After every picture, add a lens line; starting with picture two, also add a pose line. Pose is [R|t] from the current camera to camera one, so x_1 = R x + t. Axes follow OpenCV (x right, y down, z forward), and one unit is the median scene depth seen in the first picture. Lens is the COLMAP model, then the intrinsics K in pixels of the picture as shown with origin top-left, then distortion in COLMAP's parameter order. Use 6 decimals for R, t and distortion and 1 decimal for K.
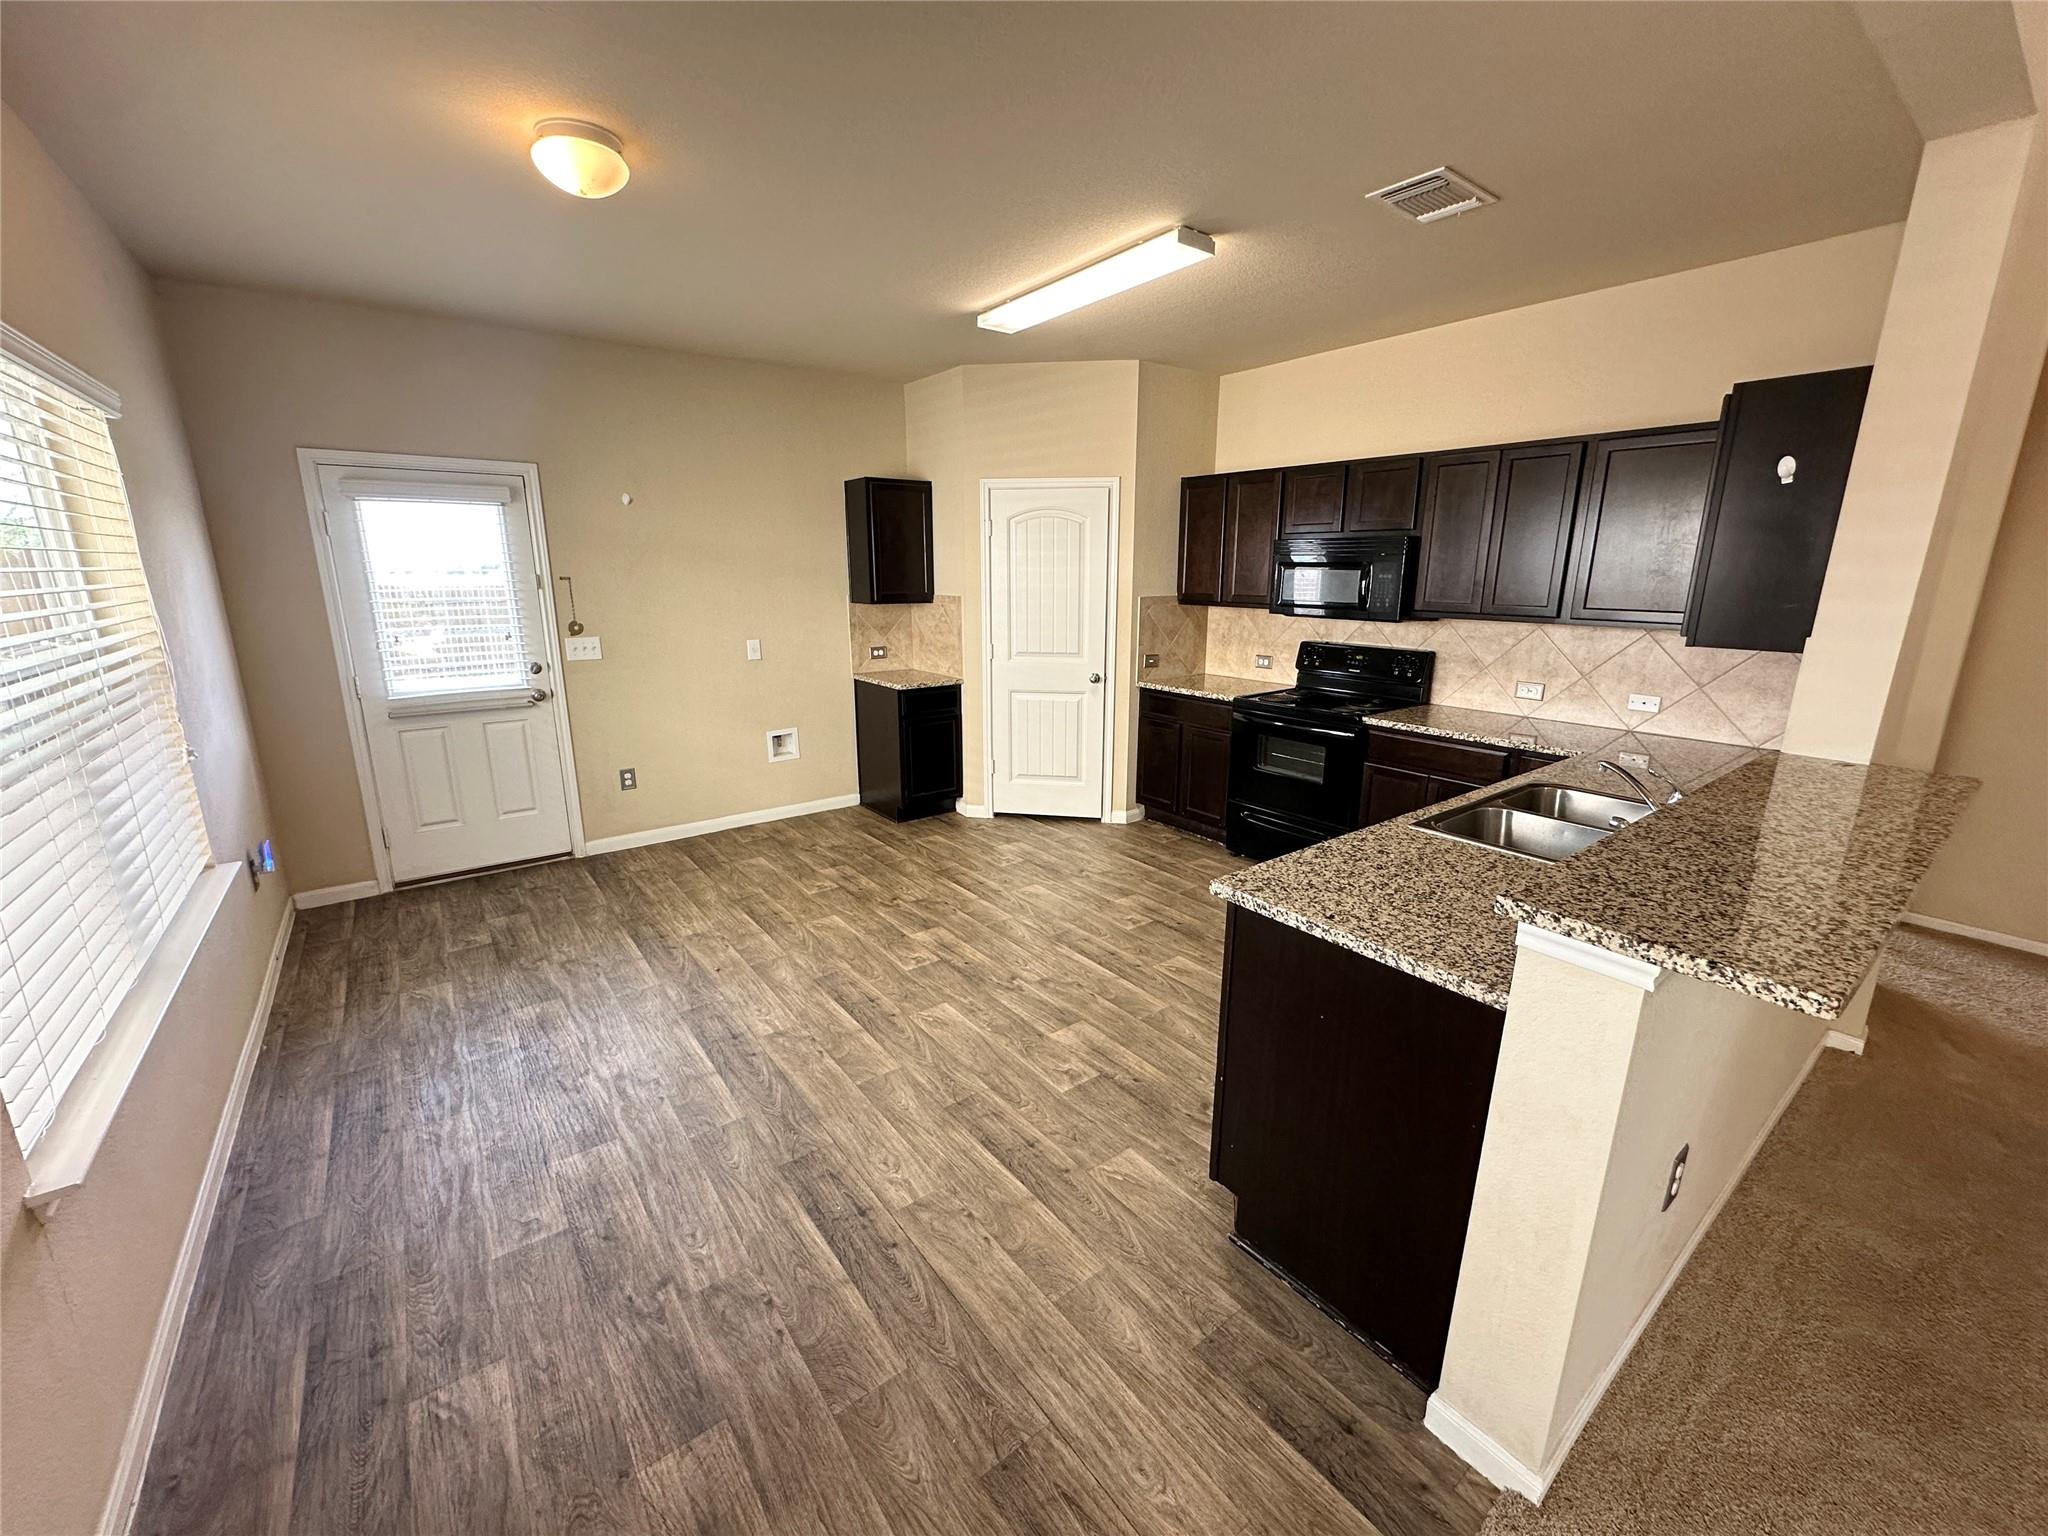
lens RADIAL K [[816.2, 0, 1025.1], [0, 816.2, 763.1], [0, 0, 1]] dist [-0.002960, 0.000371]
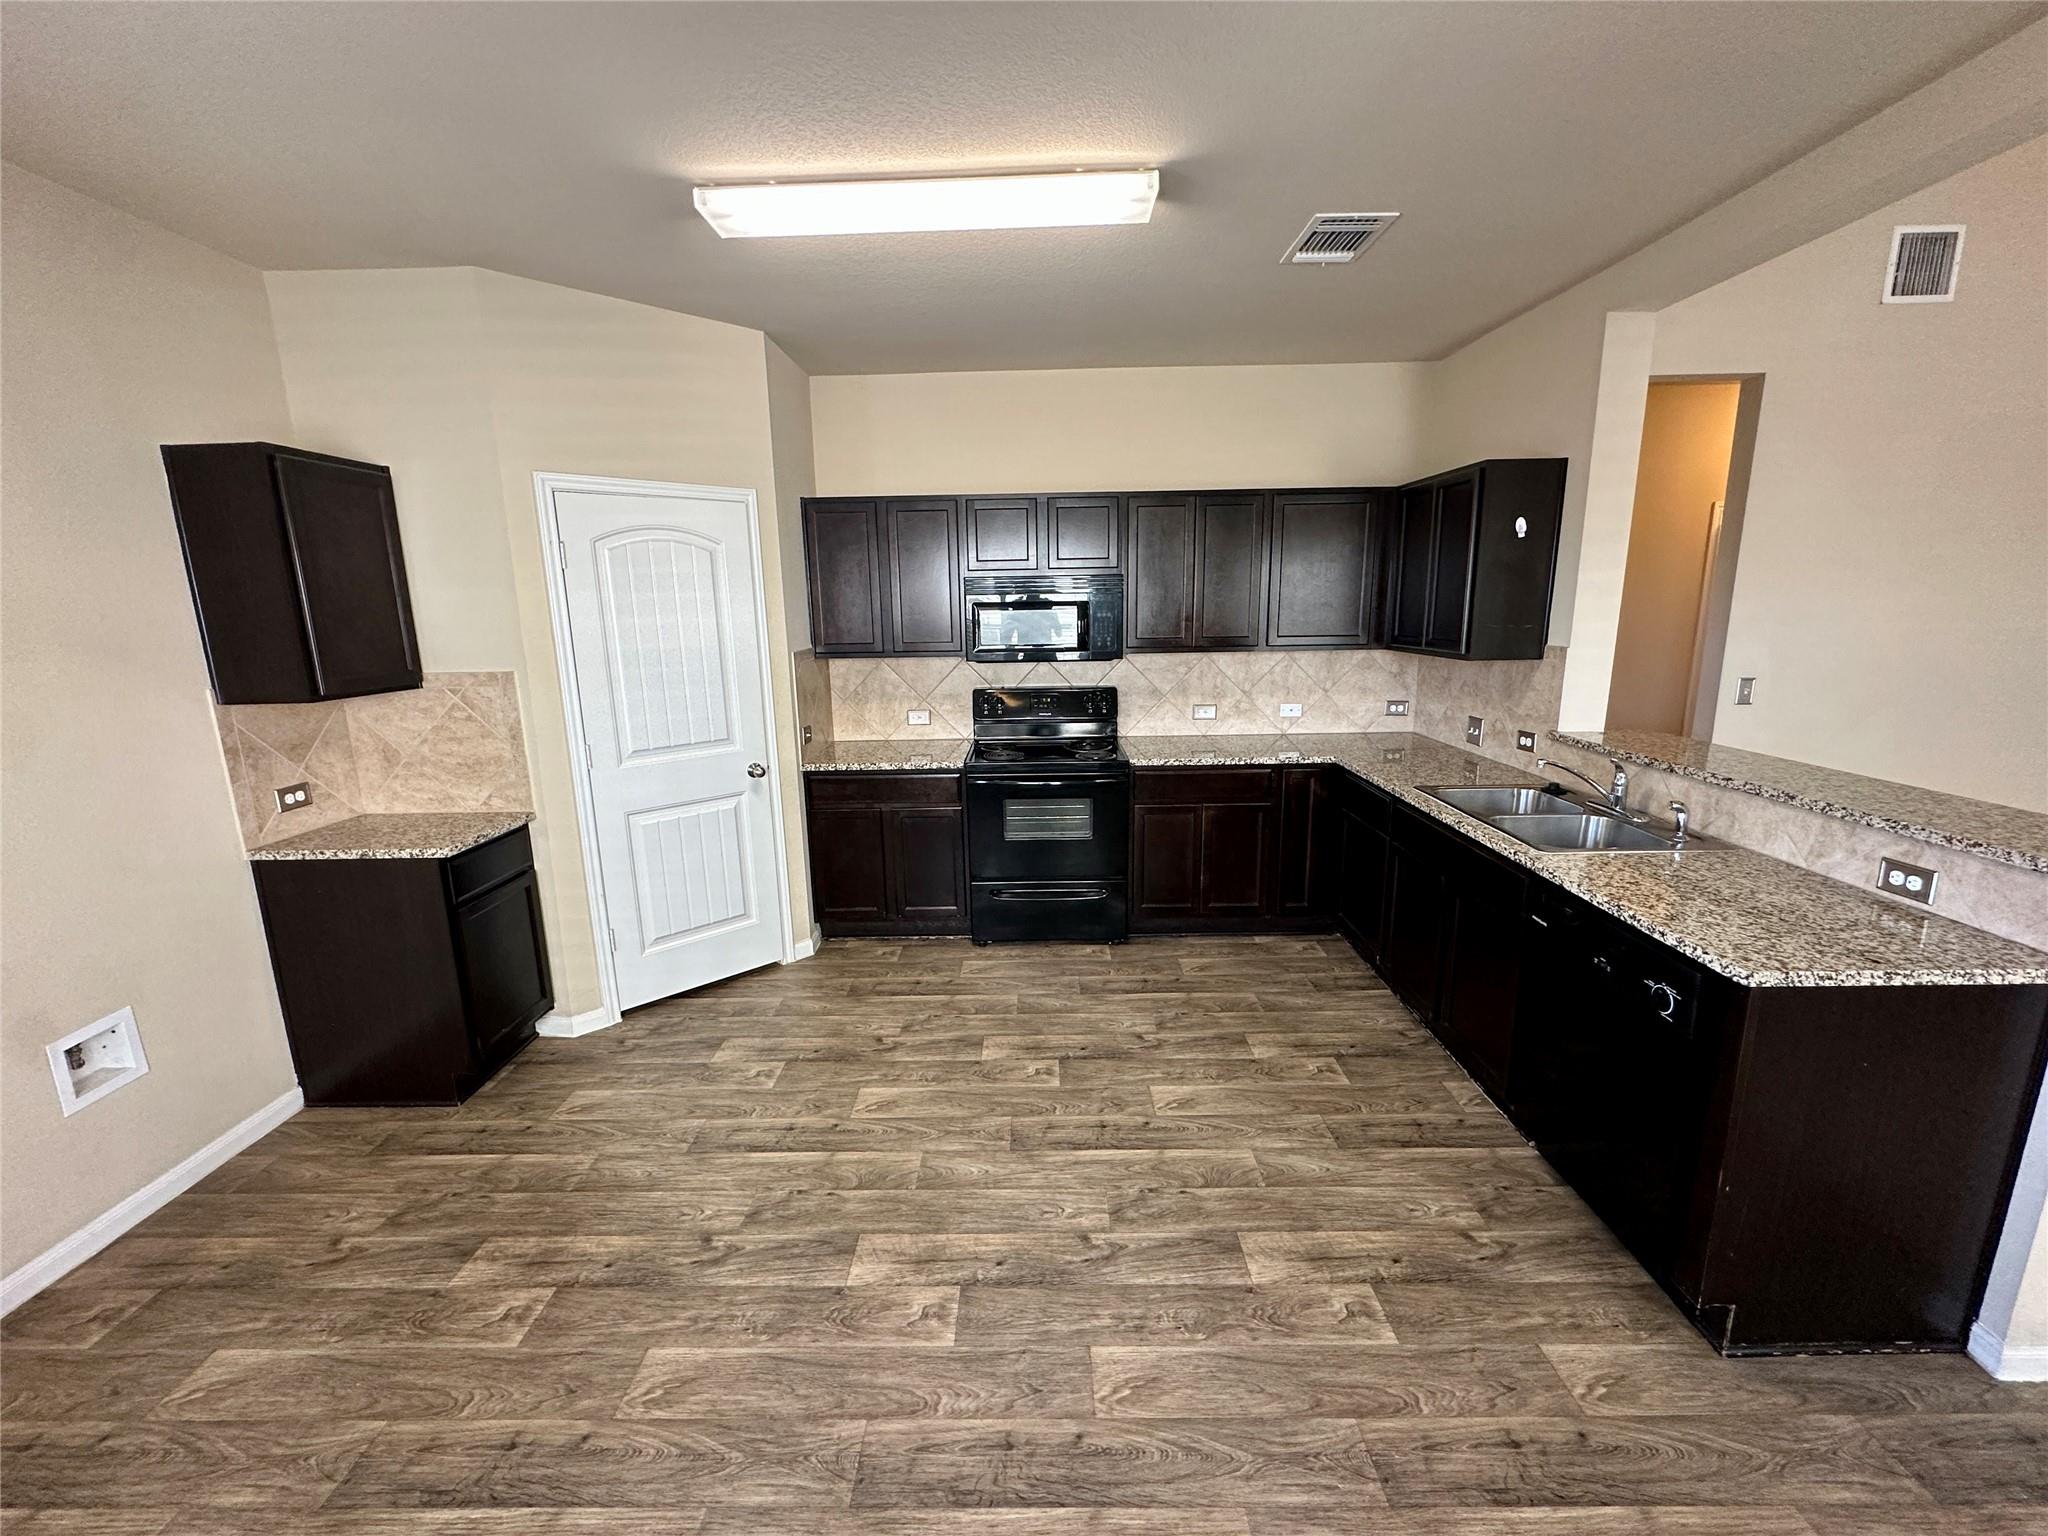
lens RADIAL K [[816.2, 0, 1025.1], [0, 816.2, 763.1], [0, 0, 1]] dist [-0.002960, 0.000371]
pose [[0.613120, -0.168549, 0.771800, -0.350293], [0.205129, 0.977431, 0.050500, -0.109196], [-0.762893, 0.127356, 0.633856, 0.418054]]
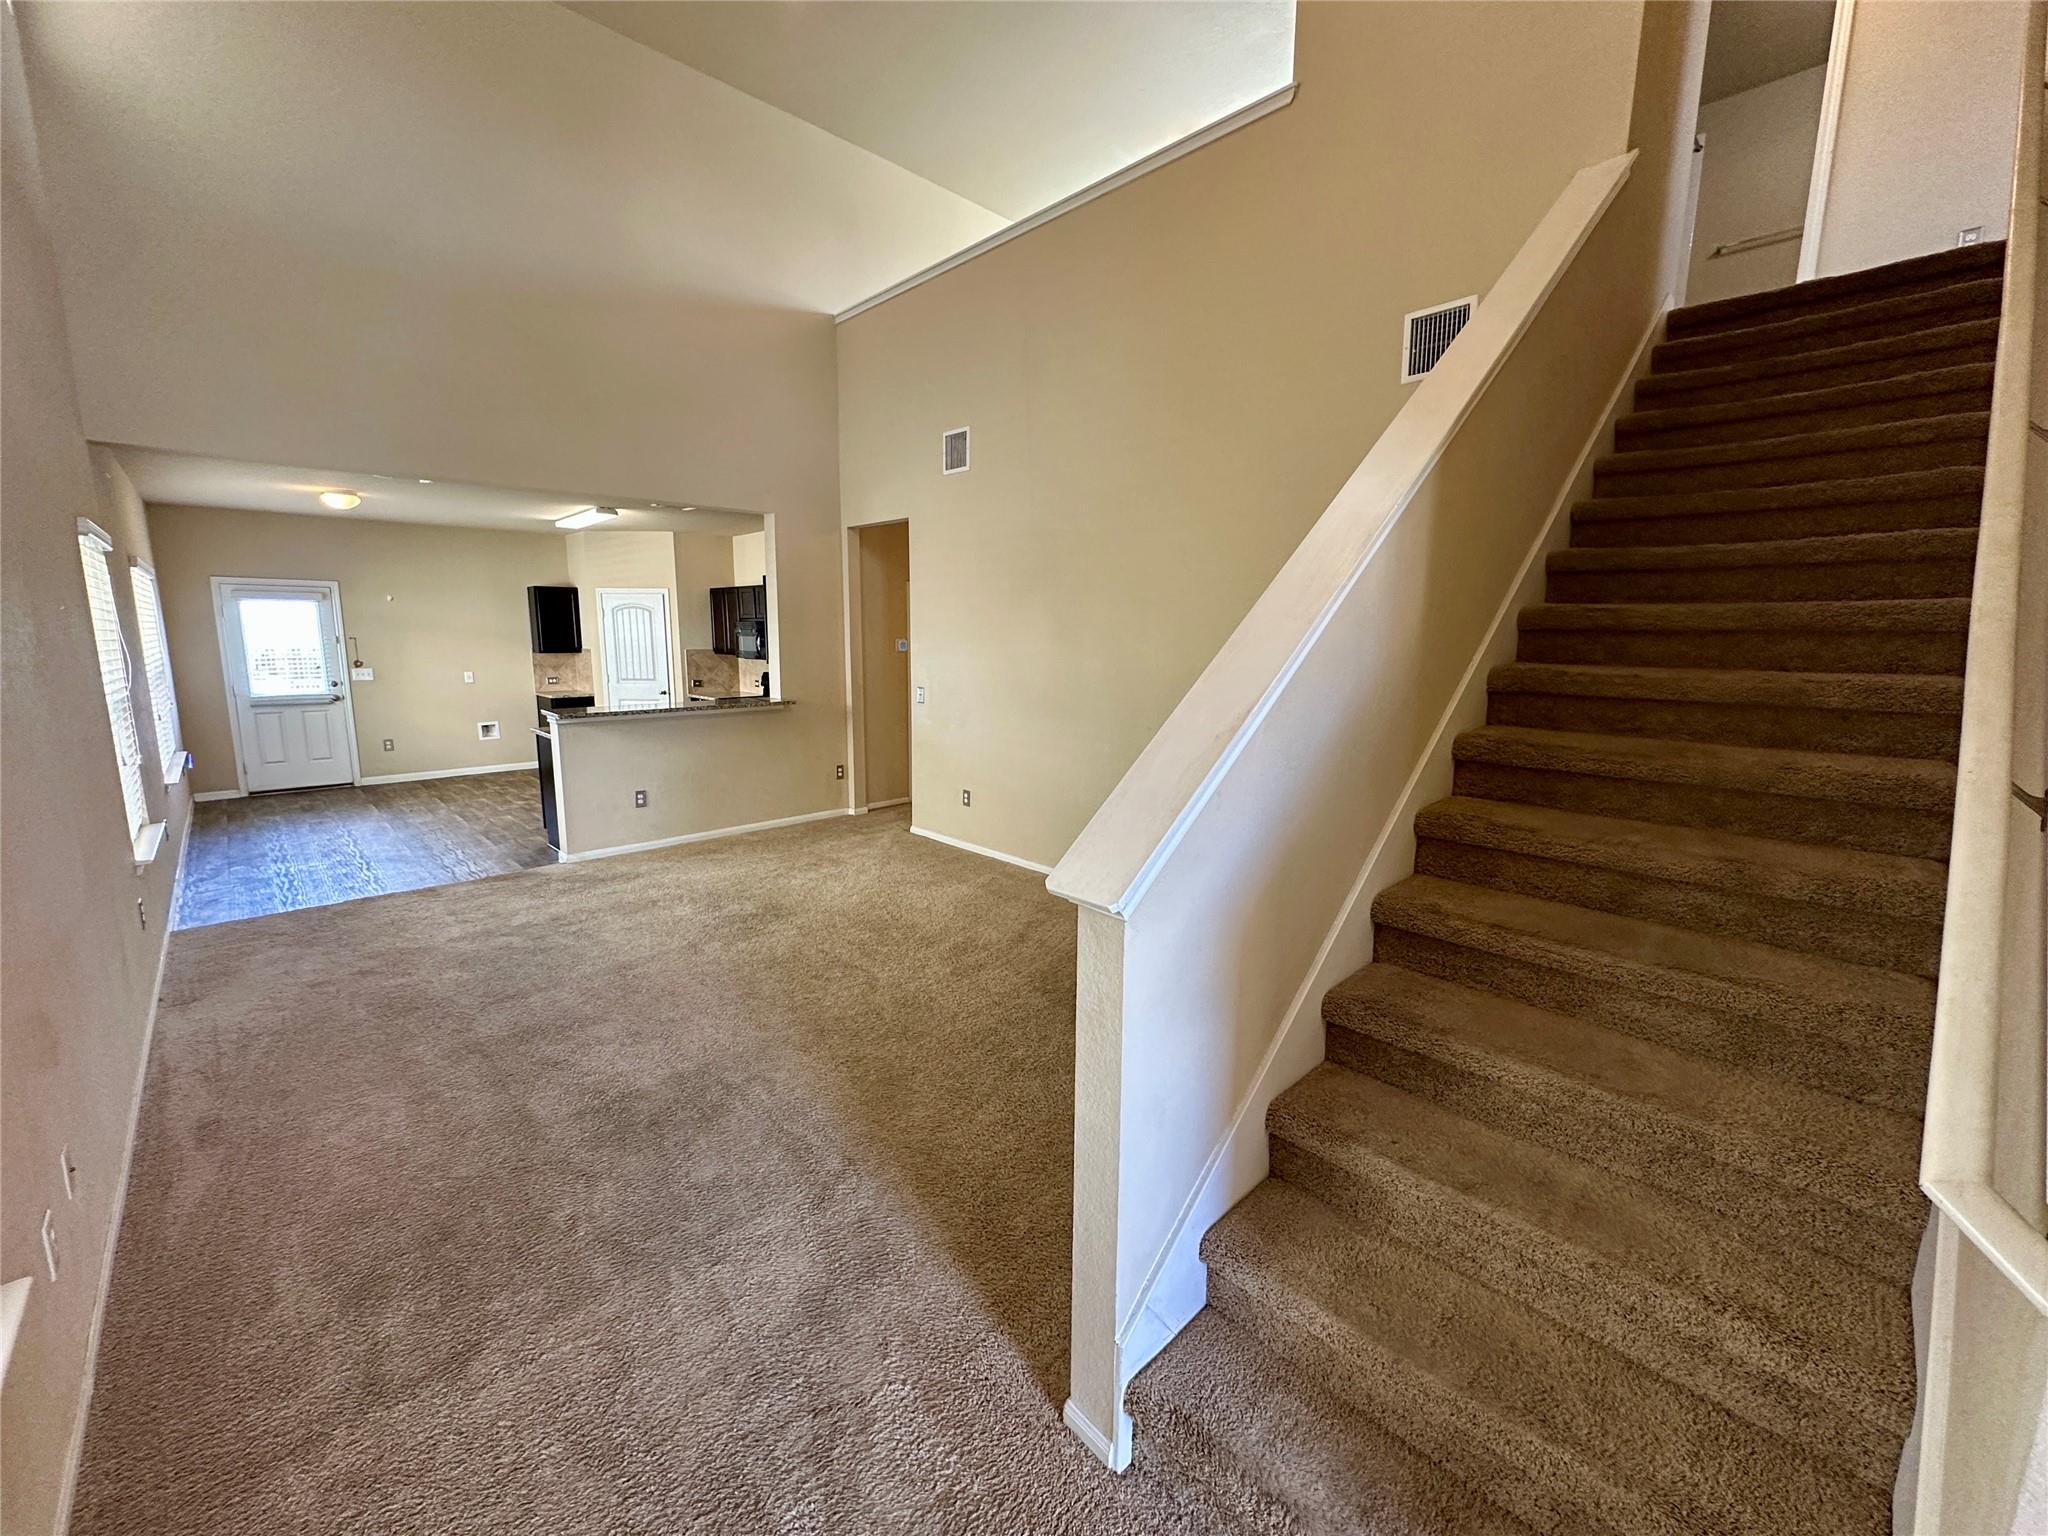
lens RADIAL K [[816.2, 0, 1025.1], [0, 816.2, 763.1], [0, 0, 1]] dist [-0.002960, 0.000371]
pose [[0.992717, -0.012585, 0.119811, 0.763087], [0.021498, 0.997072, -0.073390, 0.238568], [-0.118536, 0.075431, 0.990080, -1.052395]]
